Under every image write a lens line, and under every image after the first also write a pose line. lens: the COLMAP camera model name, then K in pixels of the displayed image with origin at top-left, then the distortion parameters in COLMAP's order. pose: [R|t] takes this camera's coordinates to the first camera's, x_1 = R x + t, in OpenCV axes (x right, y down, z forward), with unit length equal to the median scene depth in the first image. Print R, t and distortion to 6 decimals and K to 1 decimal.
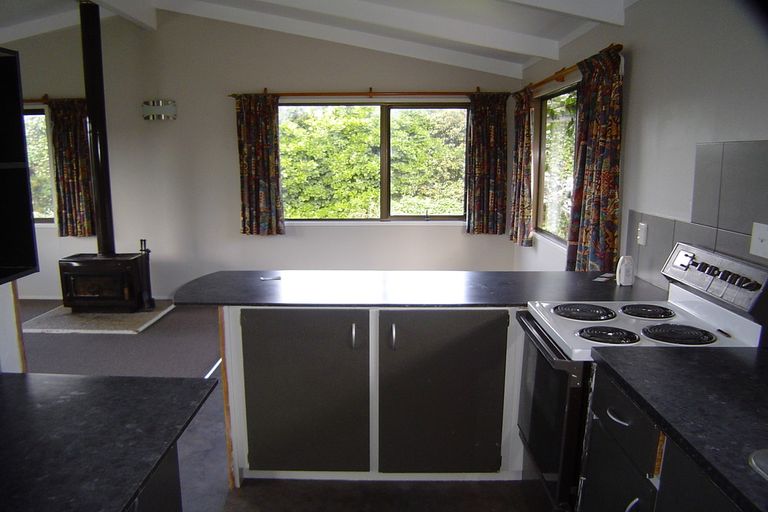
lens RADIAL K [[637.3, 0, 381.9], [0, 637.3, 272.0], [0, 0, 1]] dist [-0.078040, 0.002920]
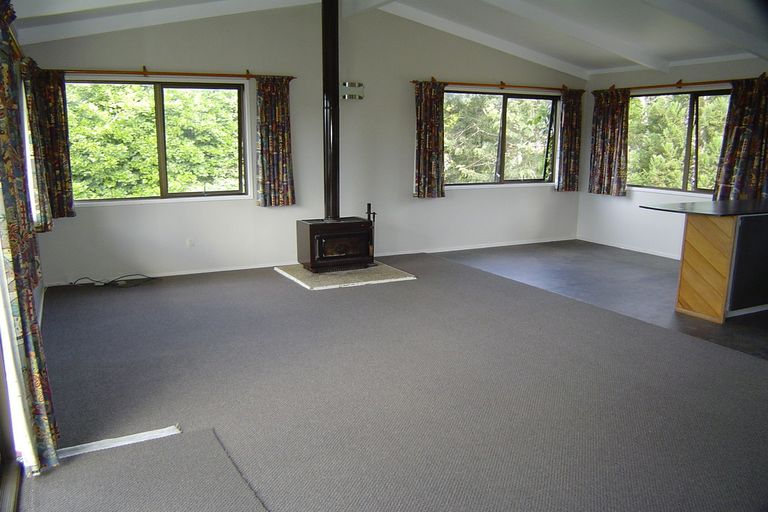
lens RADIAL K [[637.3, 0, 384.2], [0, 637.3, 266.5], [0, 0, 1]] dist [-0.078040, 0.002920]
pose [[0.886992, -0.088868, 0.453154, -0.838261], [0.081729, 0.996027, 0.035357, 0.022860], [-0.454495, 0.005675, 0.890731, -0.045199]]
